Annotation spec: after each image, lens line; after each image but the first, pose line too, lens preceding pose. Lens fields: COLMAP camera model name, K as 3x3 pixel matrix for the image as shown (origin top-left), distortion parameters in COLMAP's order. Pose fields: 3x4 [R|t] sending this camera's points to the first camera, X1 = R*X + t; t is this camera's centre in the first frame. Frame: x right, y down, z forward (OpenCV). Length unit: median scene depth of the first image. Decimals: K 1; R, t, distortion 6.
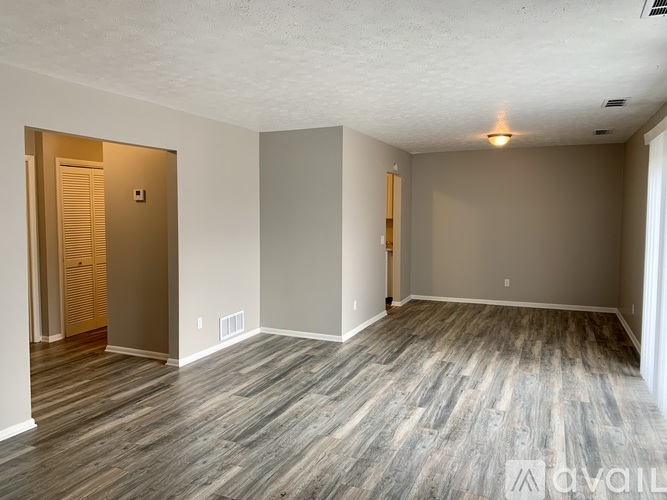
lens RADIAL K [[513.0, 0, 326.1], [0, 513.0, 246.7], [0, 0, 1]] dist [0.022783, -0.010606]
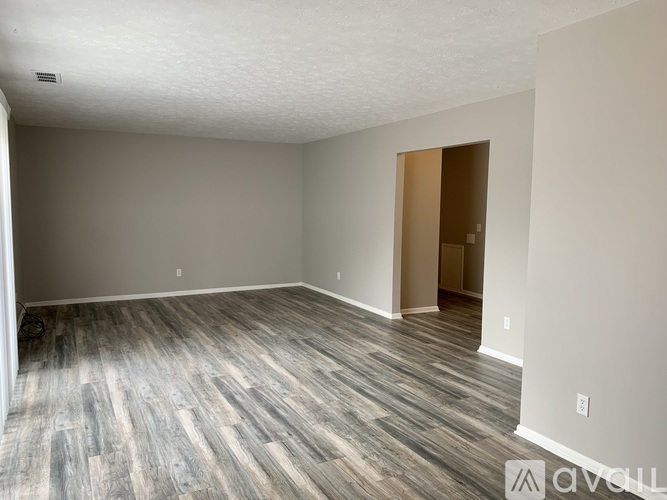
lens RADIAL K [[513.0, 0, 326.1], [0, 513.0, 246.7], [0, 0, 1]] dist [0.022783, -0.010606]
pose [[-0.627509, 0.062599, -0.776089, 0.804000], [-0.065511, 0.988983, 0.132740, -0.105613], [0.775848, 0.134138, -0.616495, 1.585158]]
